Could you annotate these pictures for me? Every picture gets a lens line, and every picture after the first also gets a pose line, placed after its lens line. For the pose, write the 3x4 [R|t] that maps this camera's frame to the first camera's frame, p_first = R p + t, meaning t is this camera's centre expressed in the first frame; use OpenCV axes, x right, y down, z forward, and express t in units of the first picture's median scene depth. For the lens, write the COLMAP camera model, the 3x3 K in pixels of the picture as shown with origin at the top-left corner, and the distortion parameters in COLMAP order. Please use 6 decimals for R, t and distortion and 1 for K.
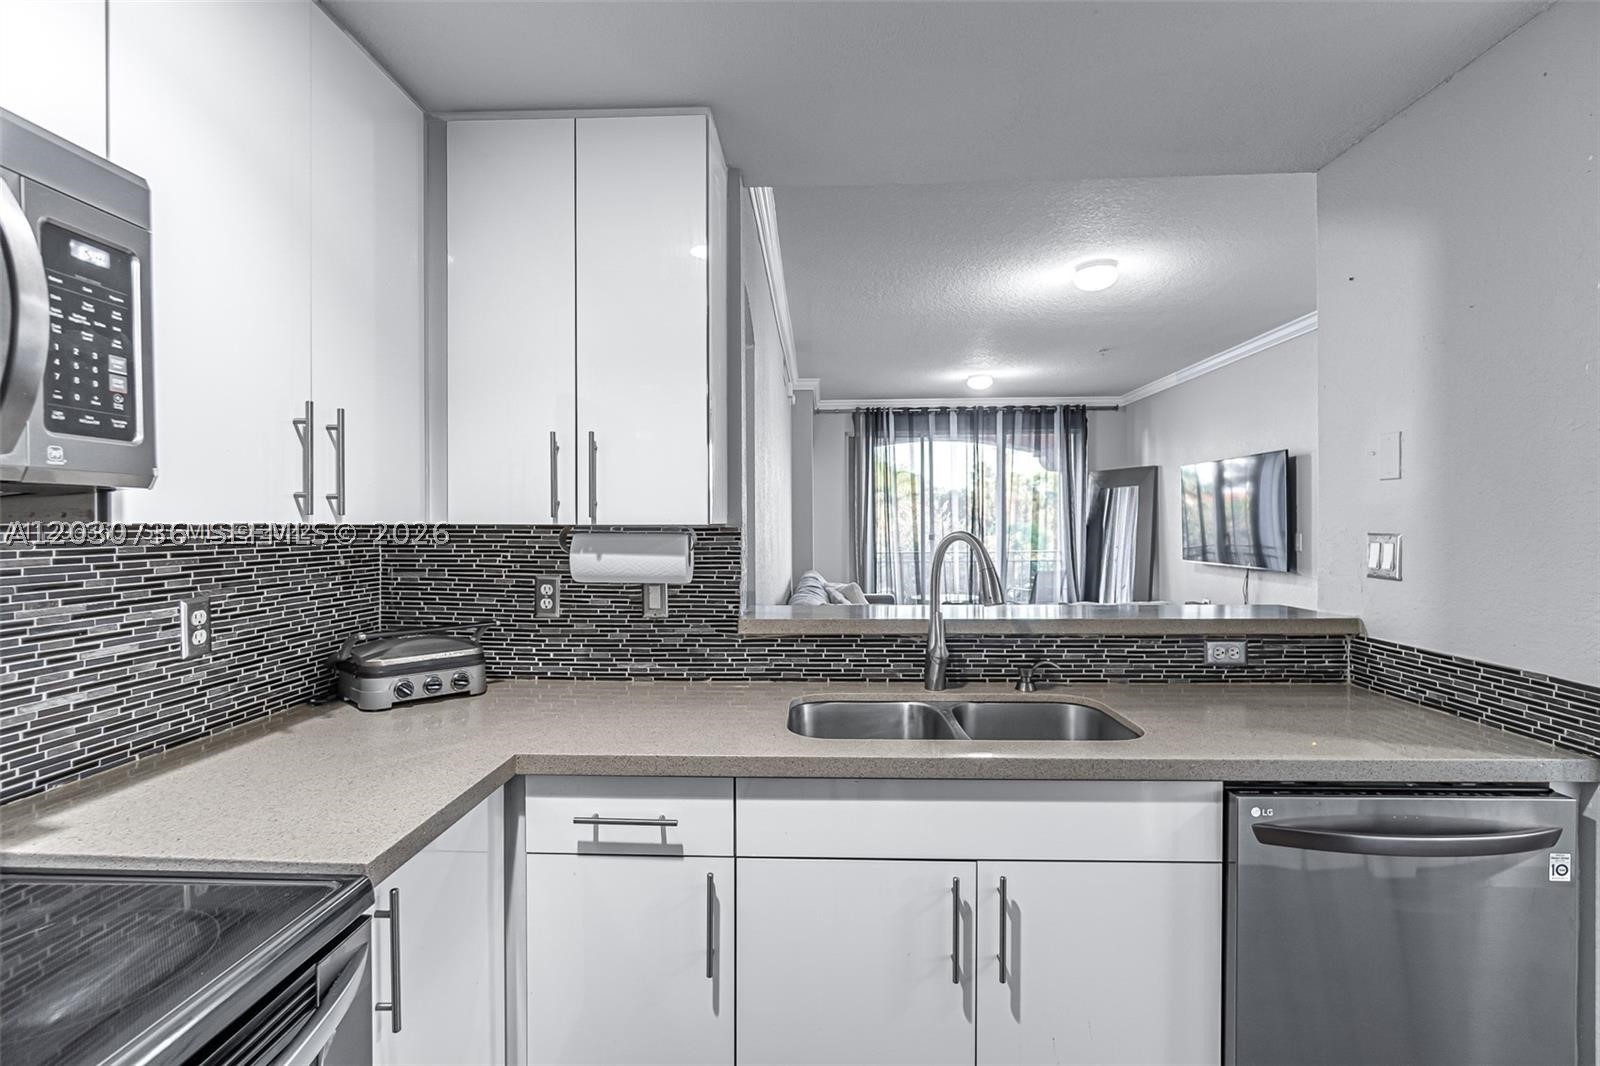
lens RADIAL K [[750.1, 0, 794.8], [0, 750.1, 531.3], [0, 0, 1]] dist [-0.001841, 0.000310]
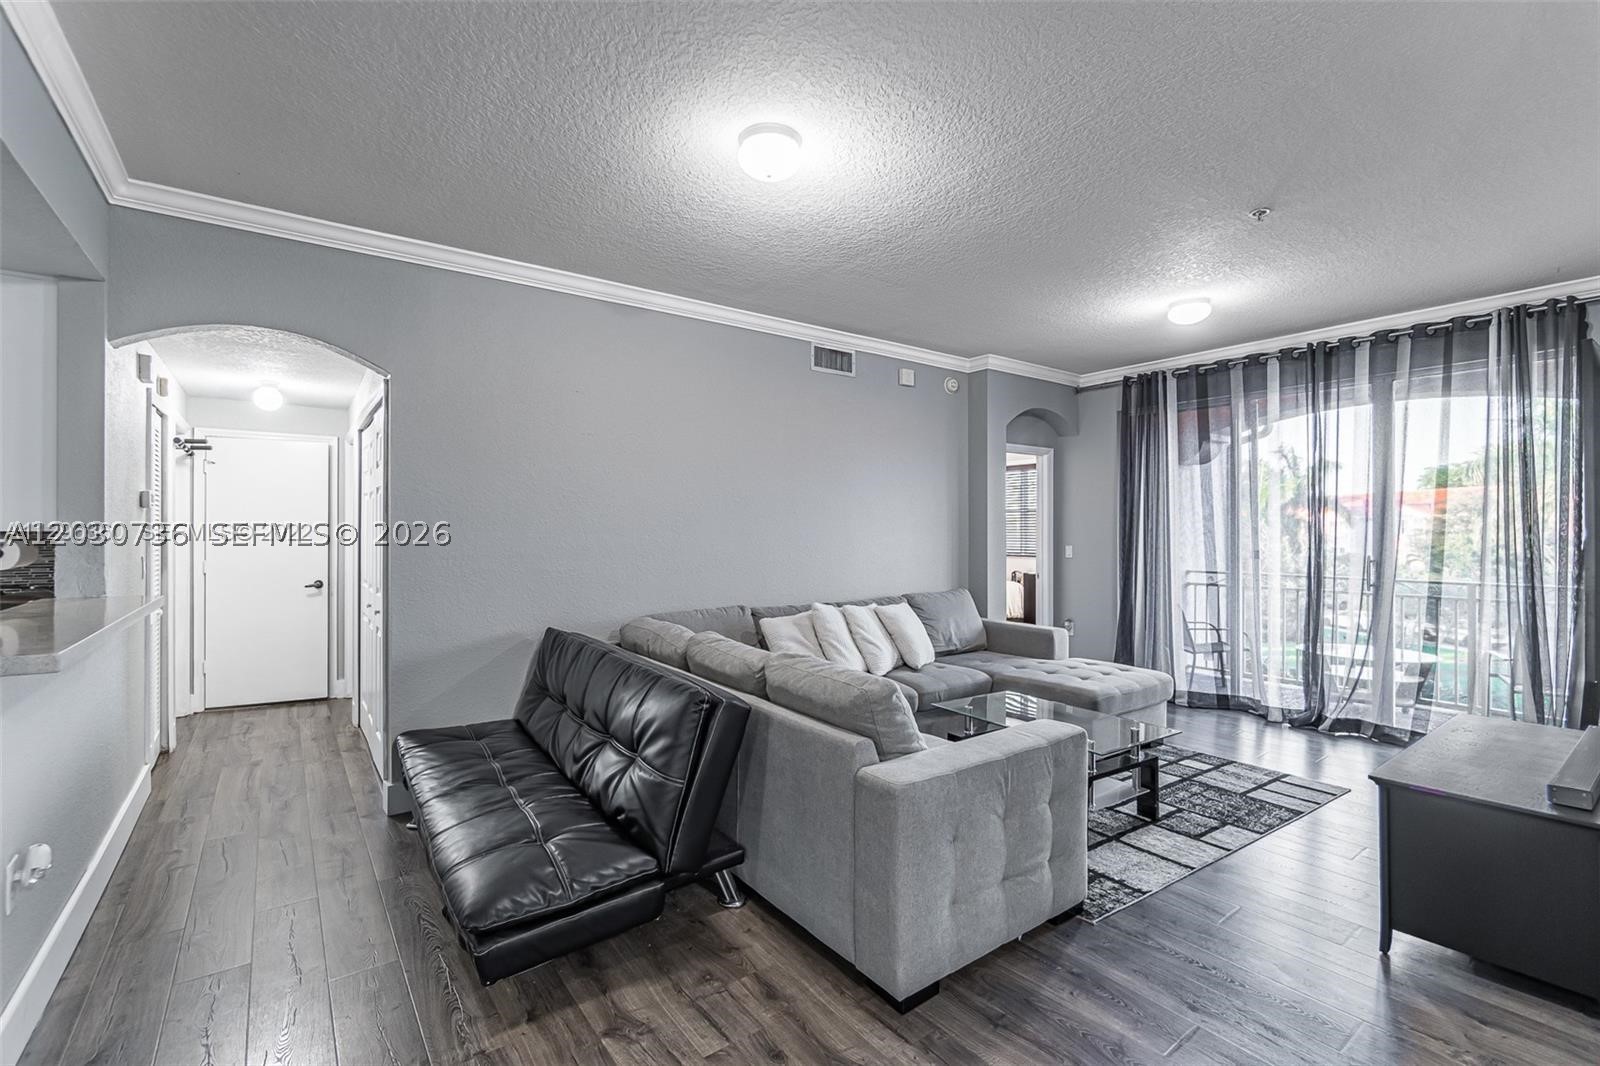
lens RADIAL K [[698.4, 0, 793.6], [0, 698.4, 532.2], [0, 0, 1]] dist [-0.003210, -0.000340]
pose [[0.617157, 0.009475, -0.786783, 0.429771], [-0.012709, 0.999917, 0.002072, -0.006702], [0.786737, 0.008721, 0.617227, 0.307893]]
